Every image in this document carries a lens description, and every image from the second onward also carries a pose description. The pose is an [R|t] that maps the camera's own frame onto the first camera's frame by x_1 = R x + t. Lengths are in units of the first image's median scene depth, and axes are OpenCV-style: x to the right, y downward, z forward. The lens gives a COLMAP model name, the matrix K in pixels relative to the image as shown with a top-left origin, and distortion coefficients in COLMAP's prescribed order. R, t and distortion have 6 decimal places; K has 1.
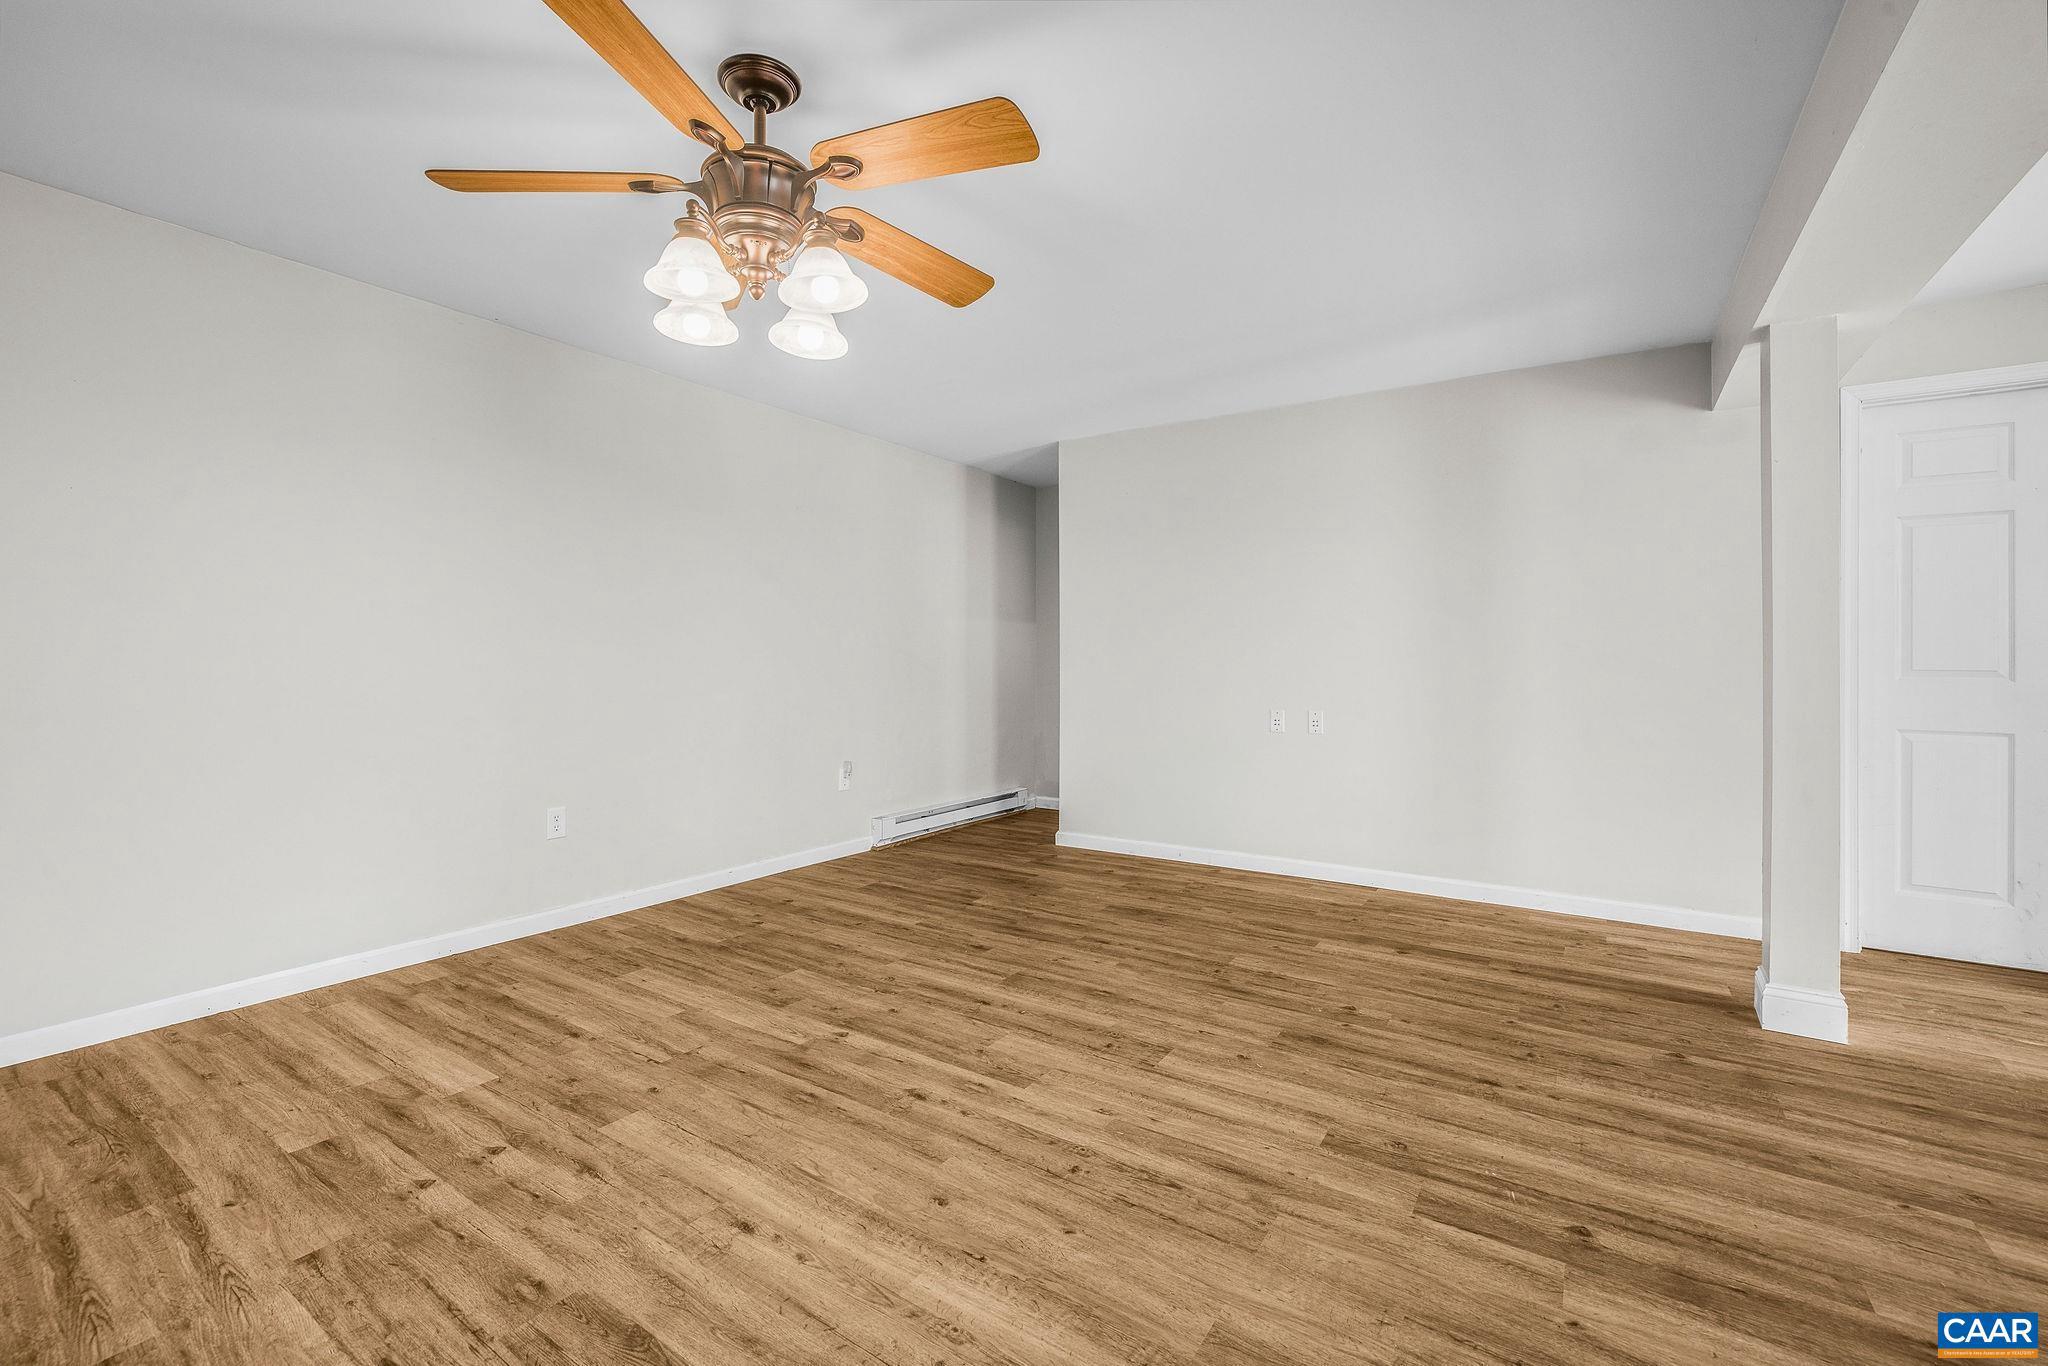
lens RADIAL K [[874.8, 0, 1023.3], [0, 874.8, 670.9], [0, 0, 1]] dist [0.004908, -0.000030]
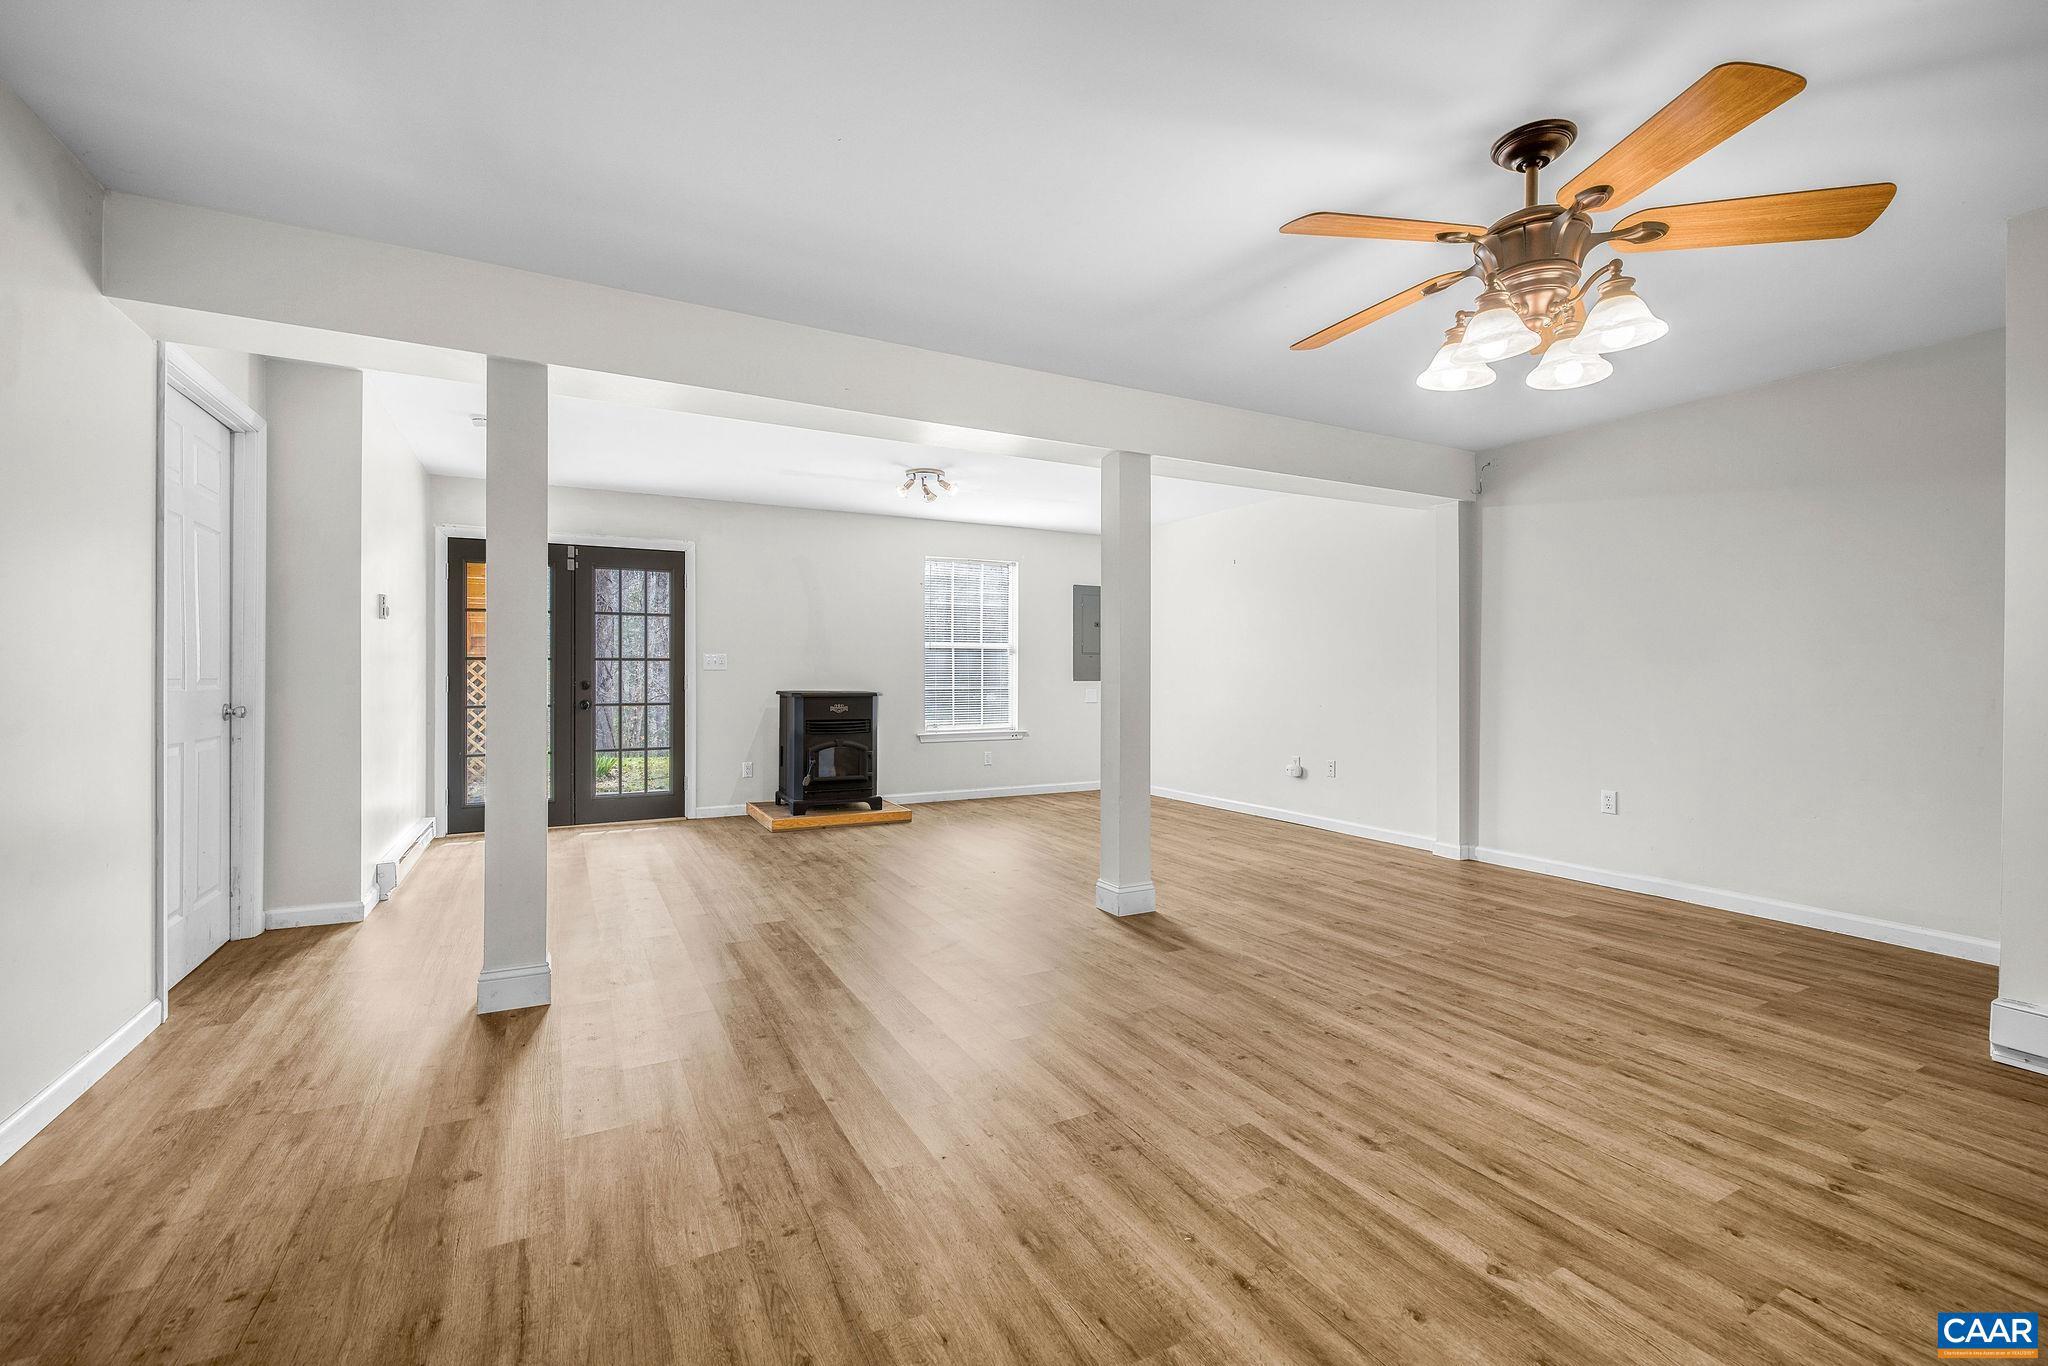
lens RADIAL K [[874.8, 0, 1023.1], [0, 874.8, 677.1], [0, 0, 1]] dist [0.004908, -0.000030]
pose [[-0.879578, -0.007242, 0.475700, -0.235700], [-0.000362, 0.999894, 0.014553, -0.022808], [-0.475755, 0.012628, -0.879487, 1.975139]]
